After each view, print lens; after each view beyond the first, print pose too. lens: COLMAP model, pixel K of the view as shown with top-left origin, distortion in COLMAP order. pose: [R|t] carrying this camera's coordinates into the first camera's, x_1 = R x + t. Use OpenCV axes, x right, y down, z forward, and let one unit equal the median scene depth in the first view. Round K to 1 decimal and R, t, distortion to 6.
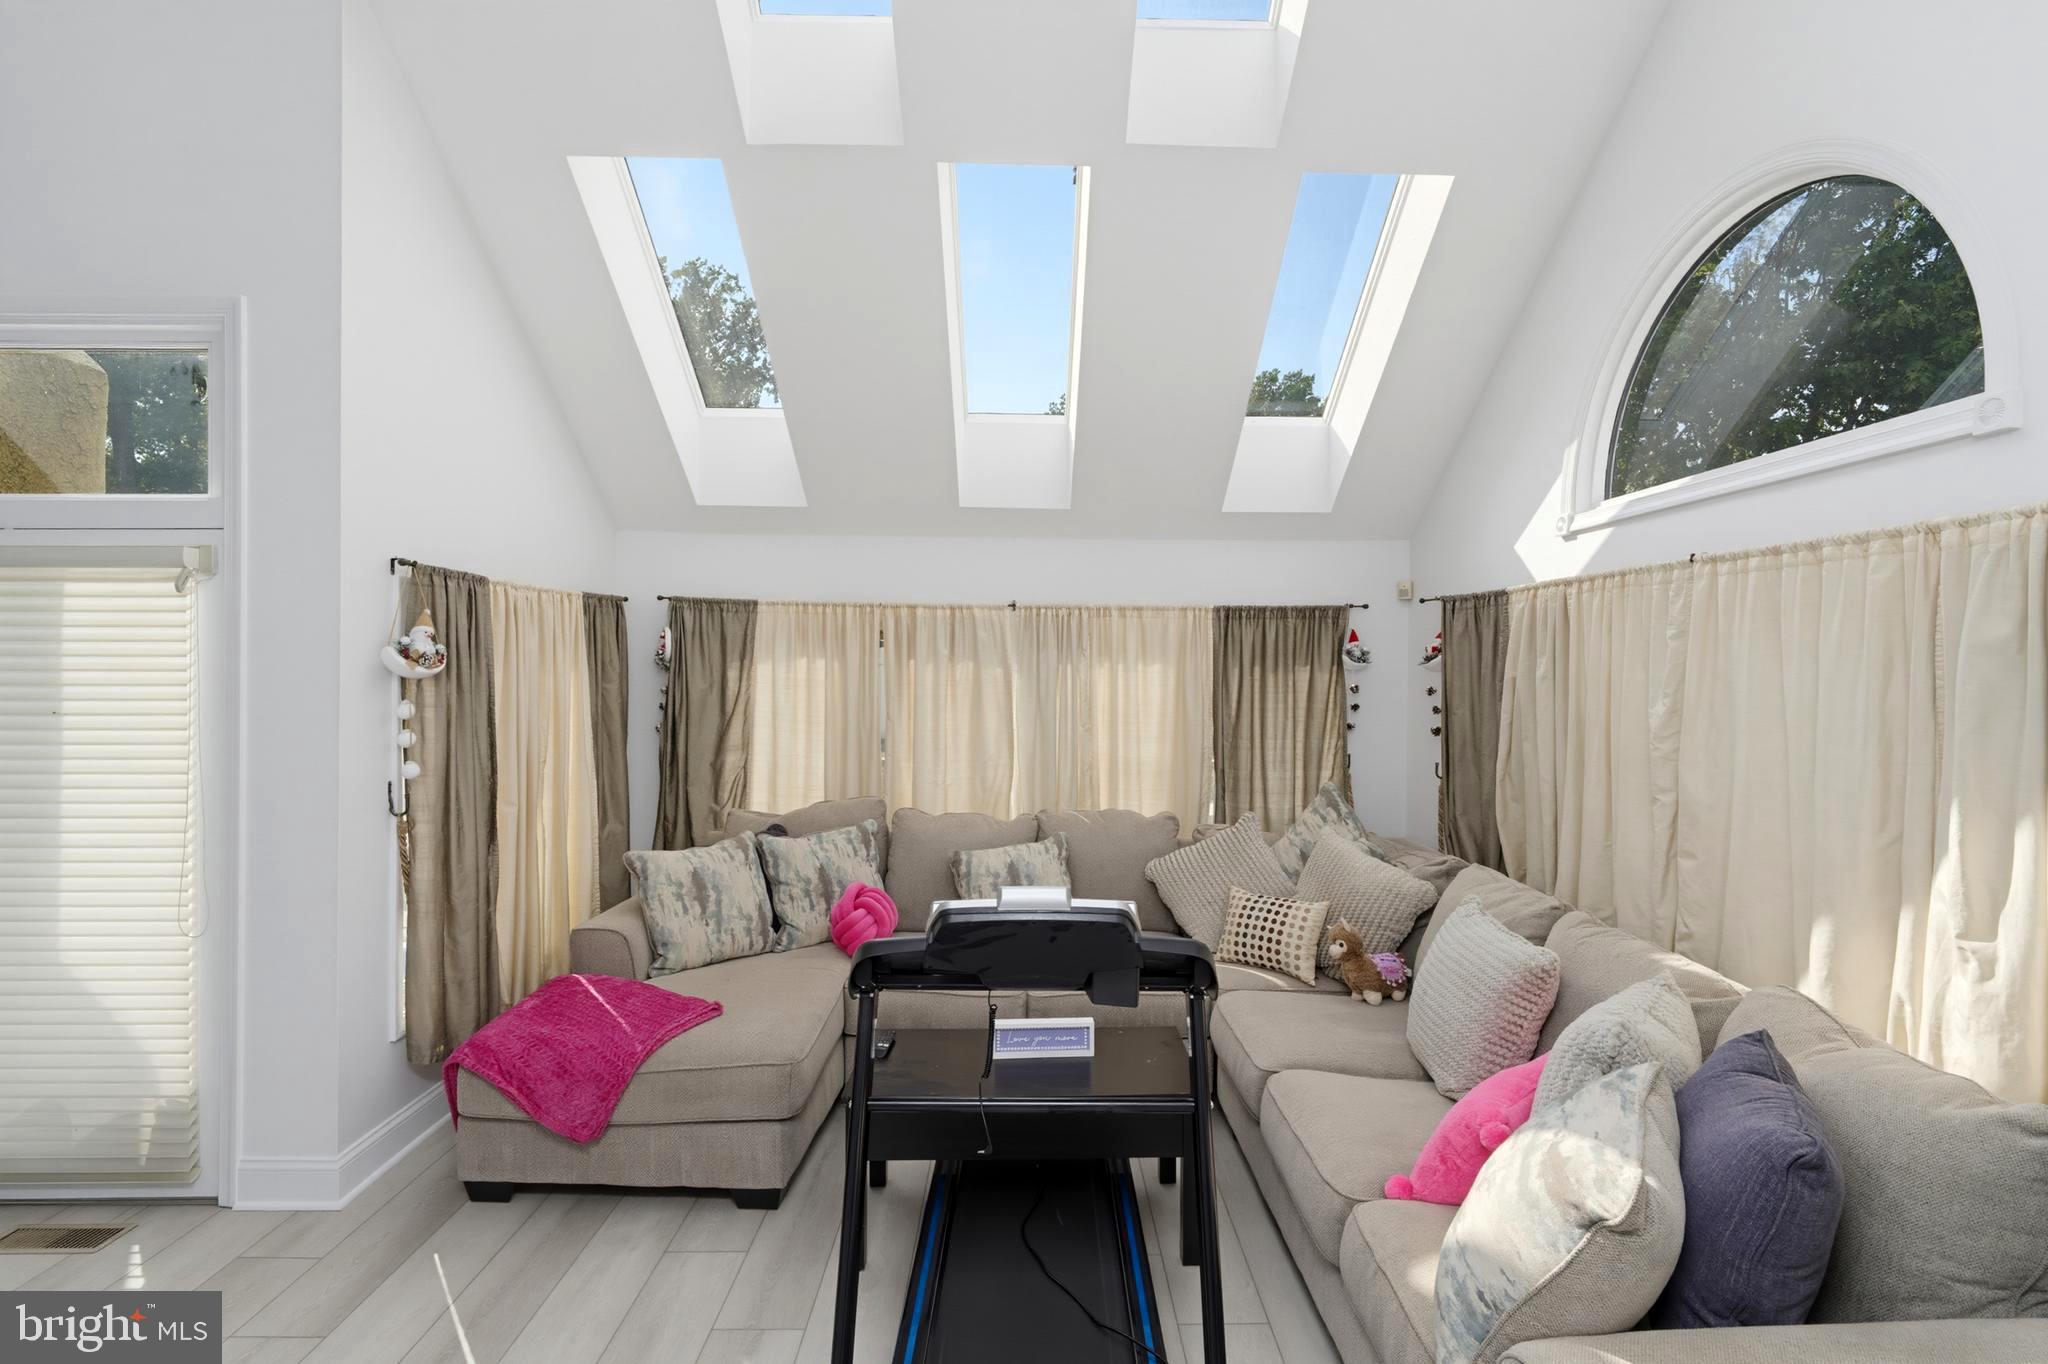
lens RADIAL K [[927.8, 0, 1046.6], [0, 927.8, 675.4], [0, 0, 1]] dist [0.000770, -0.000410]
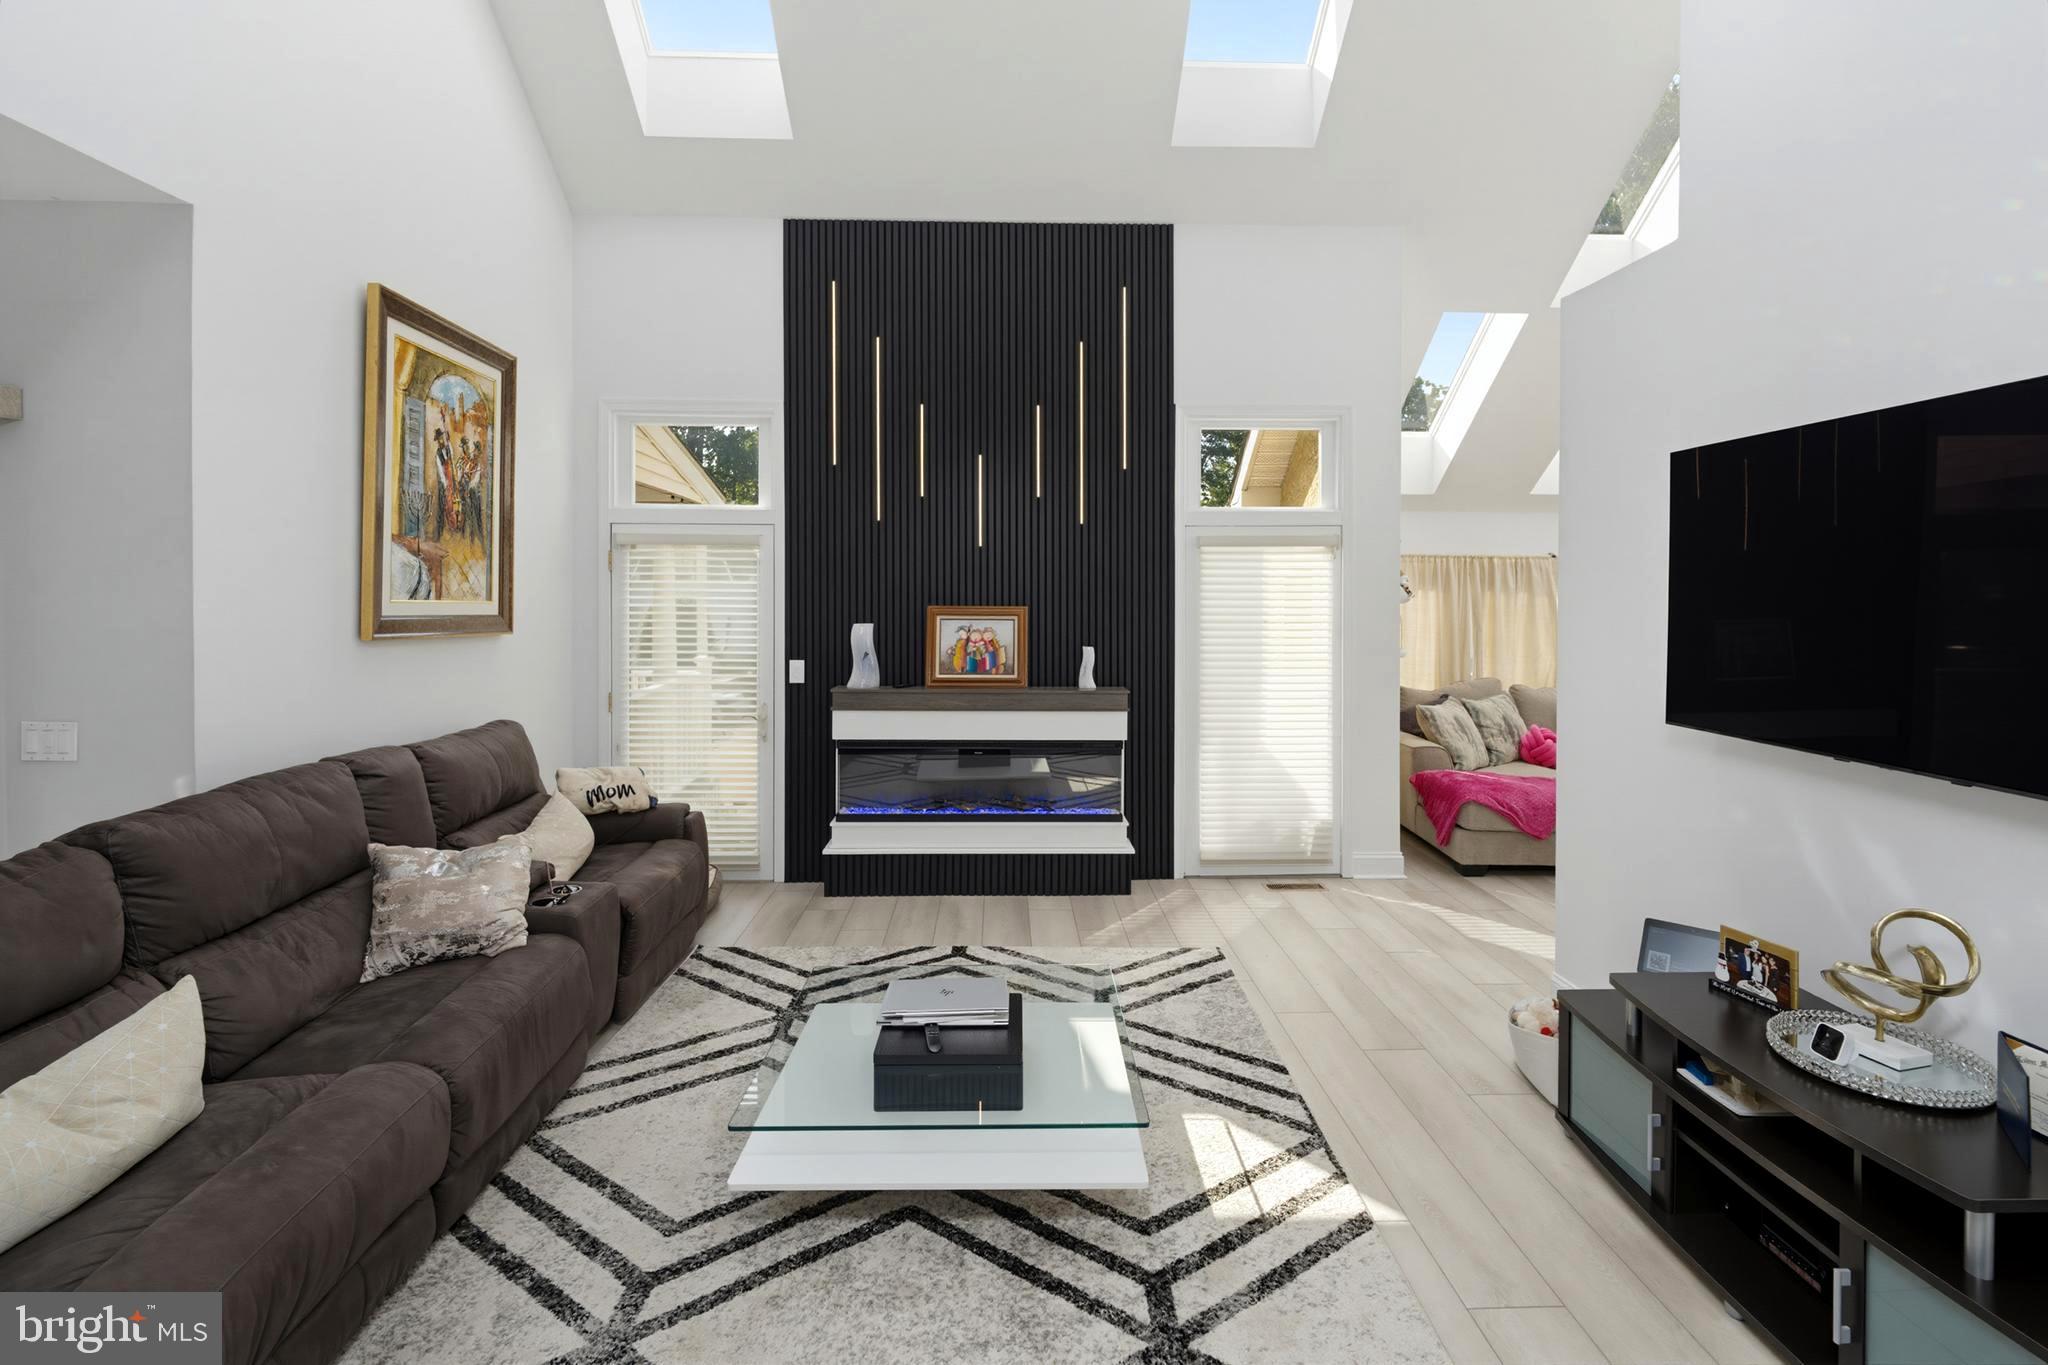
lens RADIAL K [[962.4, 0, 1026.7], [0, 962.4, 614.2], [0, 0, 1]] dist [0.002884, -0.007114]
pose [[0.999928, -0.009052, 0.007816, -0.957750], [0.008959, 0.999888, 0.011958, -0.005758], [-0.007923, -0.011887, 0.999898, -0.620698]]
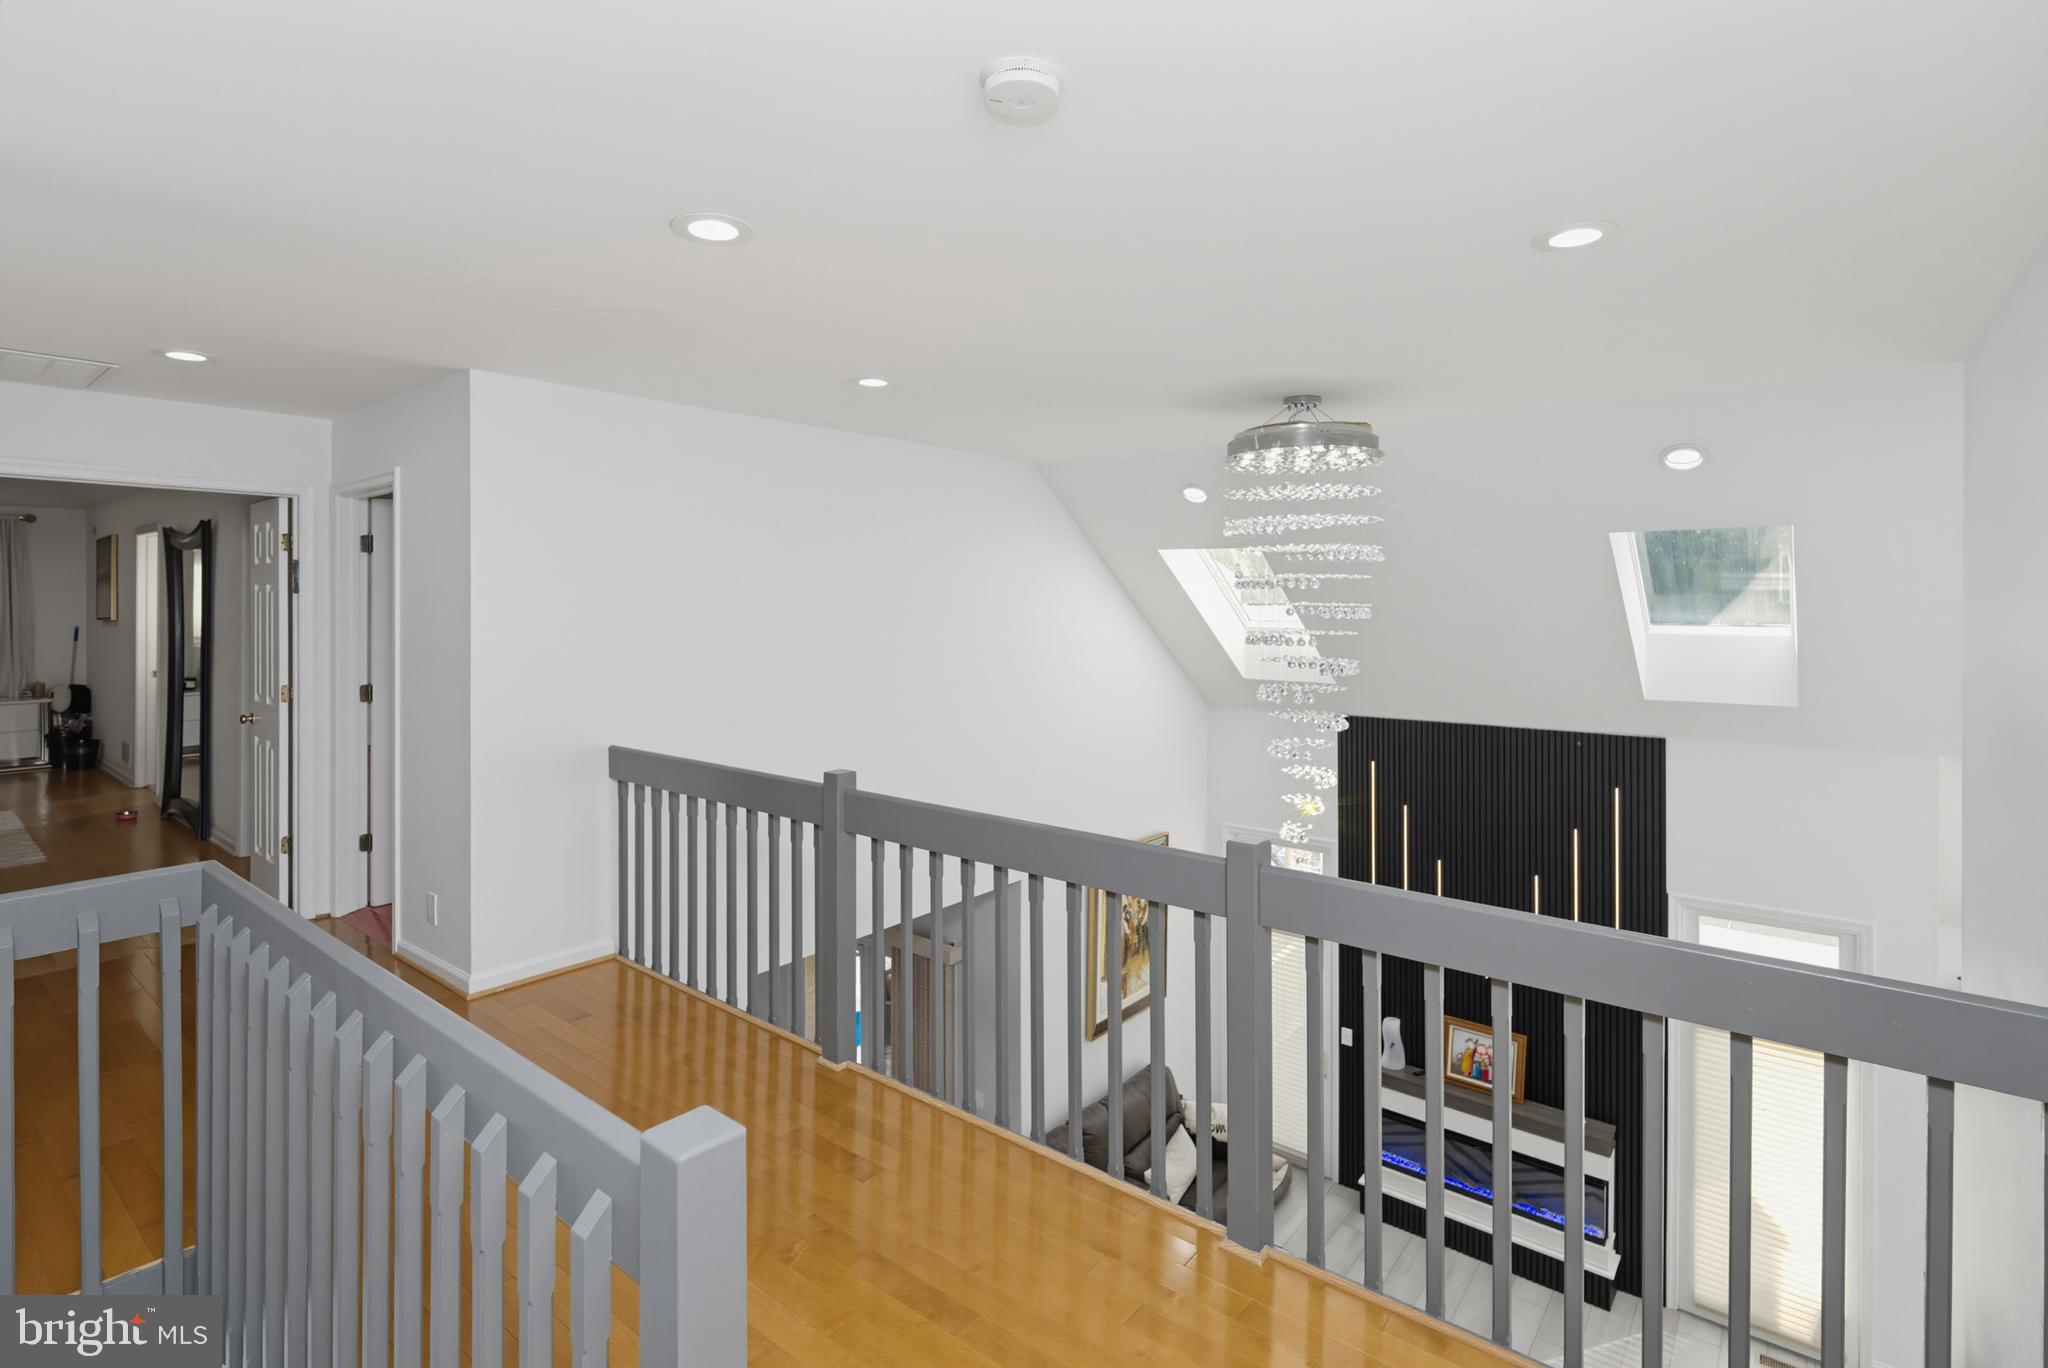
lens RADIAL K [[962.4, 0, 1026.7], [0, 962.4, 615.7], [0, 0, 1]] dist [0.002884, -0.007114]
pose [[0.755212, -0.012170, -0.655368, -0.541414], [0.009650, 0.999926, -0.007448, -0.658172], [0.655410, -0.000700, 0.755273, -1.066568]]
